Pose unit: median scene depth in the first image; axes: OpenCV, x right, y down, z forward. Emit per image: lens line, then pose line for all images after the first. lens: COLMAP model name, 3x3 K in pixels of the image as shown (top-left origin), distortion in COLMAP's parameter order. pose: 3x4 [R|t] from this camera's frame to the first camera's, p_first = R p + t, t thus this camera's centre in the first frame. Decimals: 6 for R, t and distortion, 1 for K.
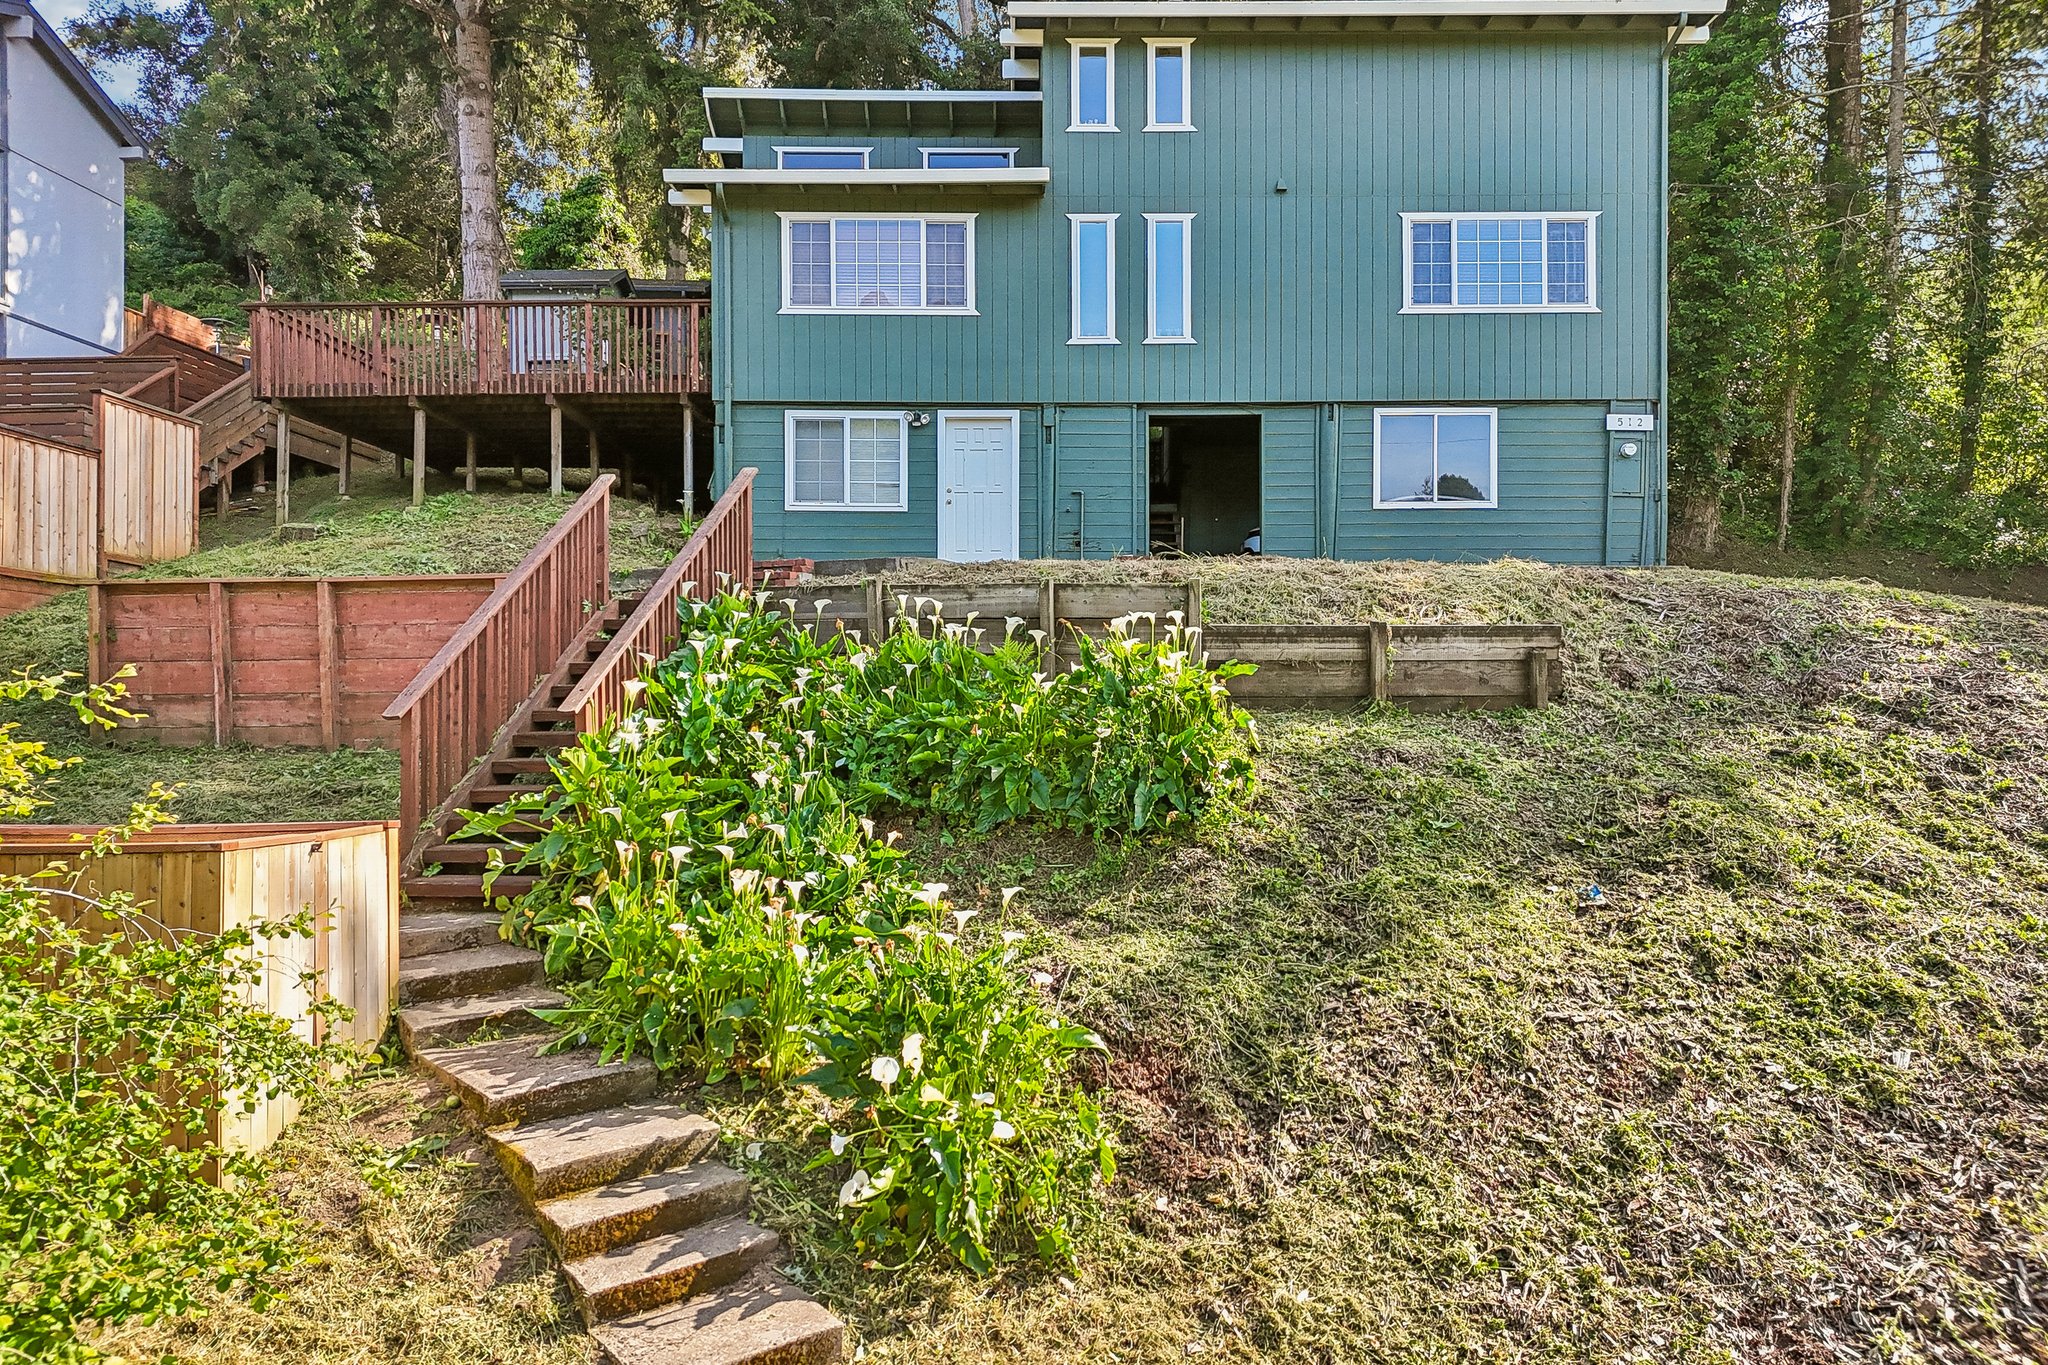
lens RADIAL K [[1528.4, 0, 1024.0], [0, 1528.4, 682.5], [0, 0, 1]] dist [0.059836, -0.066663]
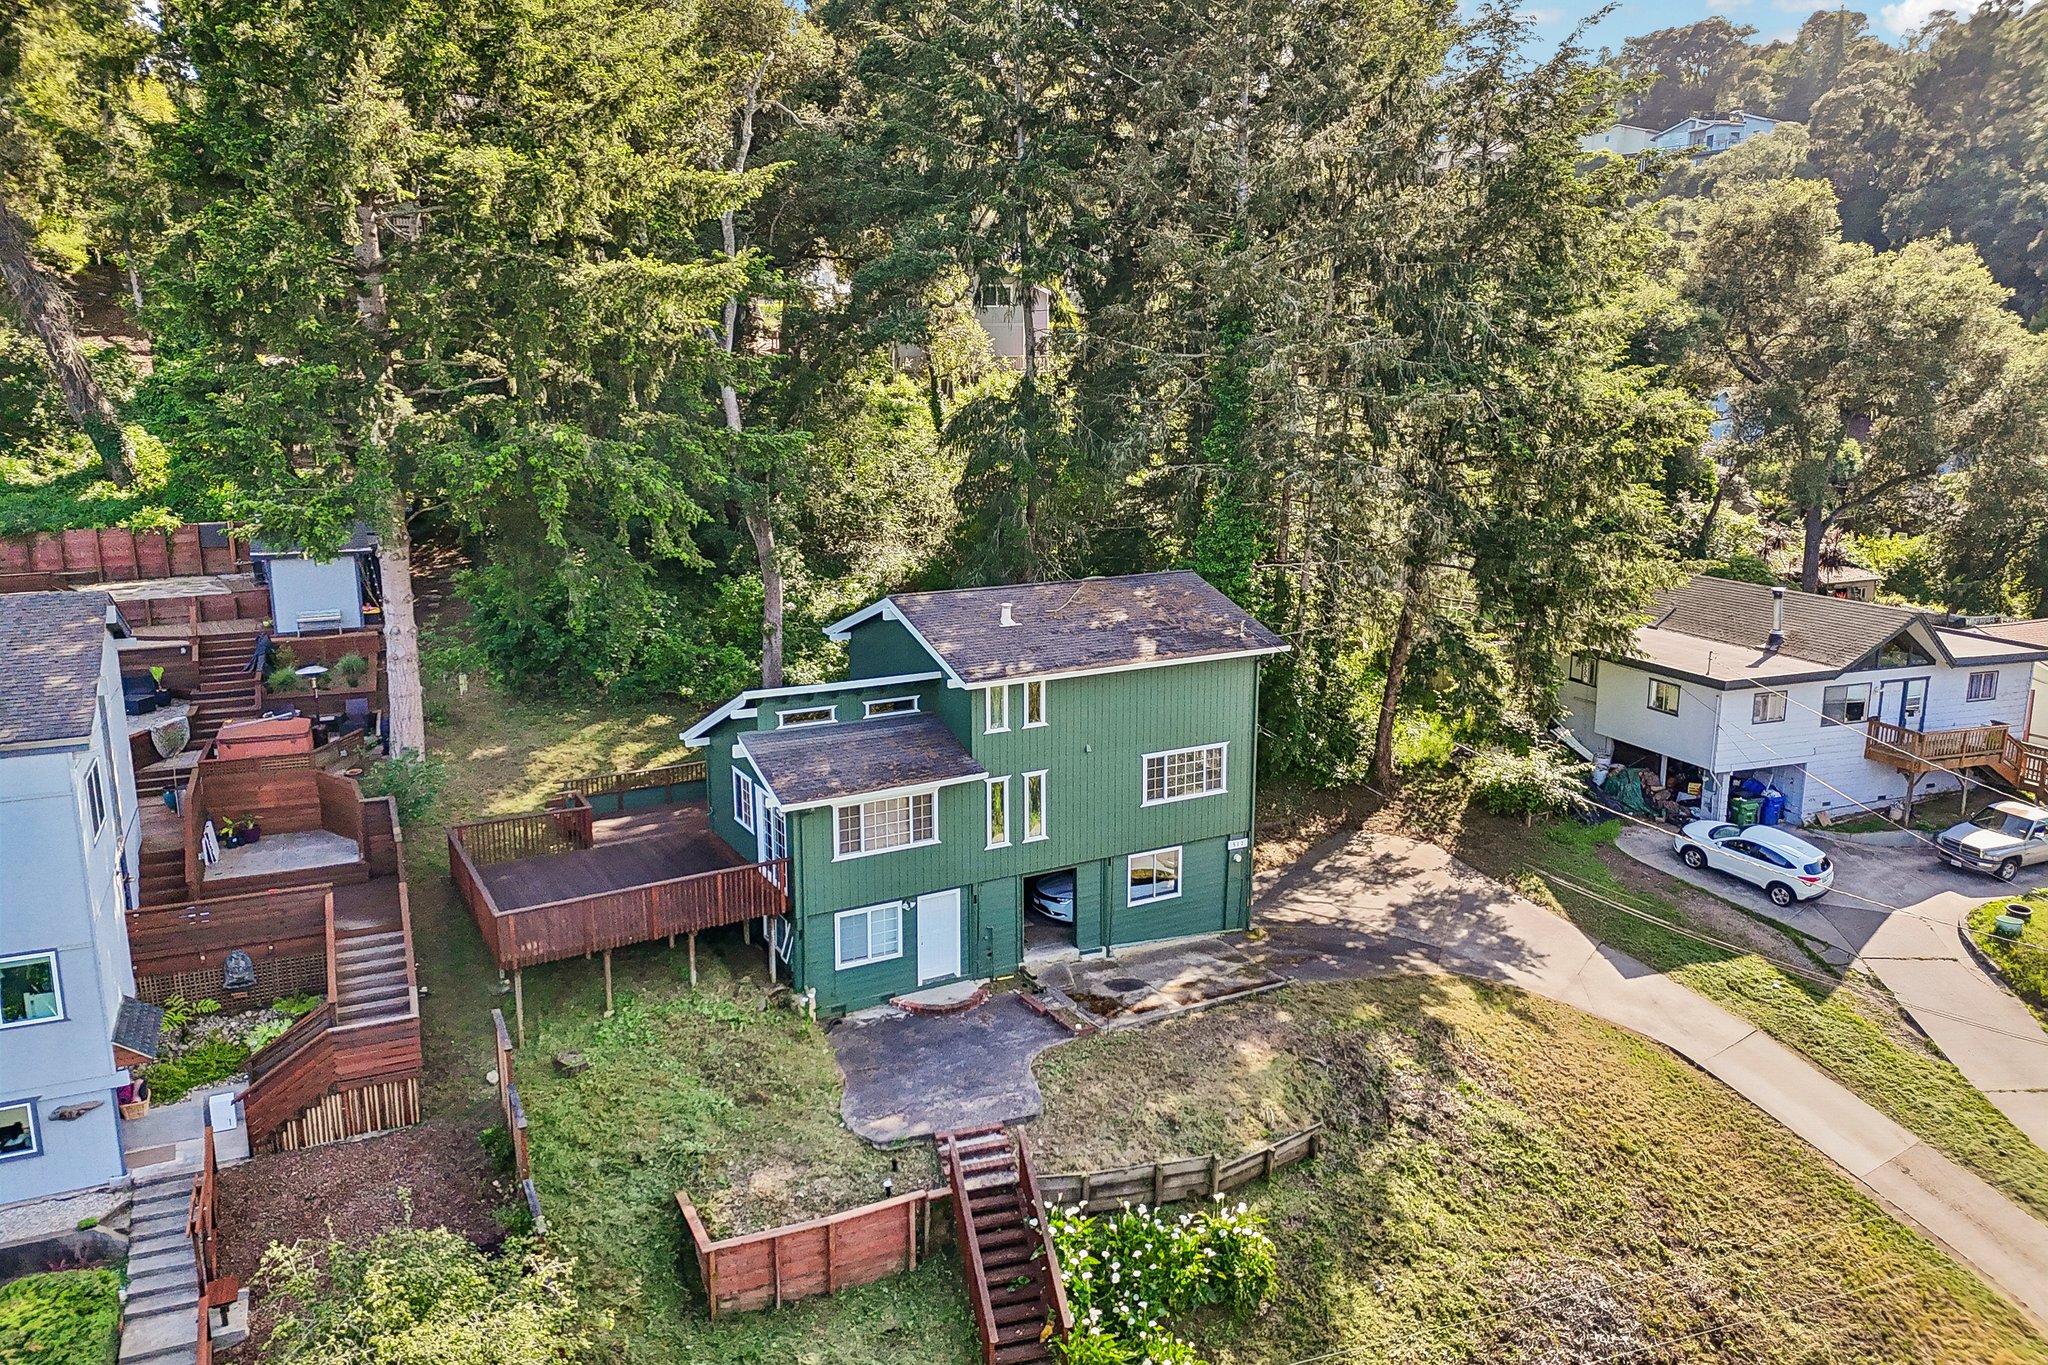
lens RADIAL K [[1503.6, 0, 1024.0], [0, 1503.6, 682.5], [0, 0, 1]] dist [0.101067, -0.126733]
pose [[0.872572, -0.103363, 0.477424, -1.469316], [-0.014681, 0.971366, 0.237133, -1.630083], [-0.488265, -0.213925, 0.846070, -0.885790]]
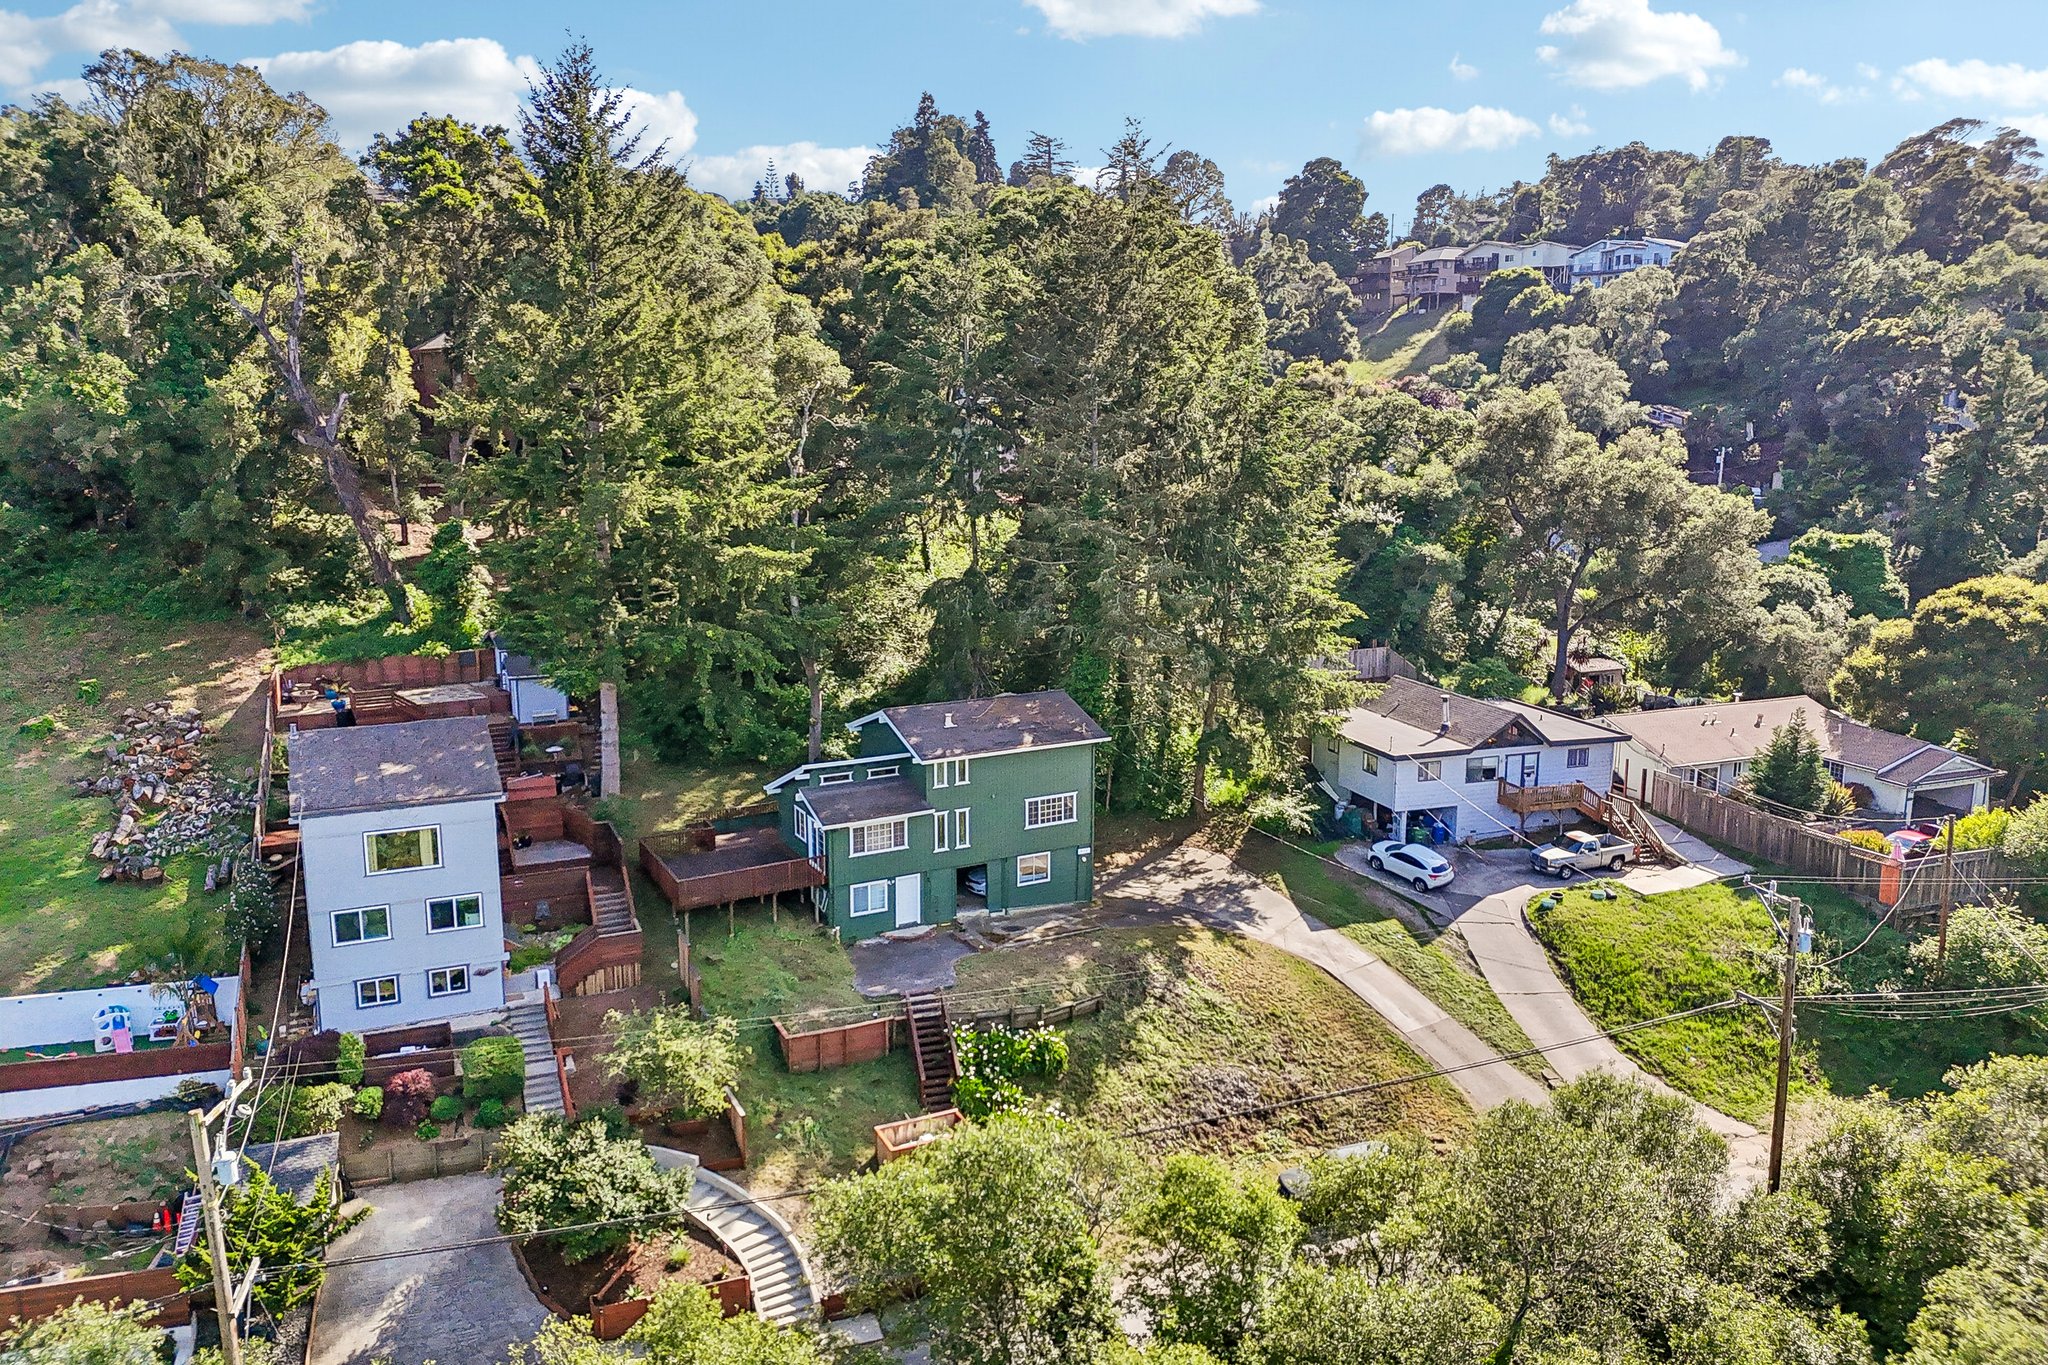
lens RADIAL K [[1503.6, 0, 1024.0], [0, 1503.6, 682.5], [0, 0, 1]] dist [0.101067, -0.126733]
pose [[0.880120, -0.089283, 0.466281, -2.457372], [-0.016397, 0.975854, 0.217806, -2.490115], [-0.474468, -0.199341, 0.857405, -3.391136]]
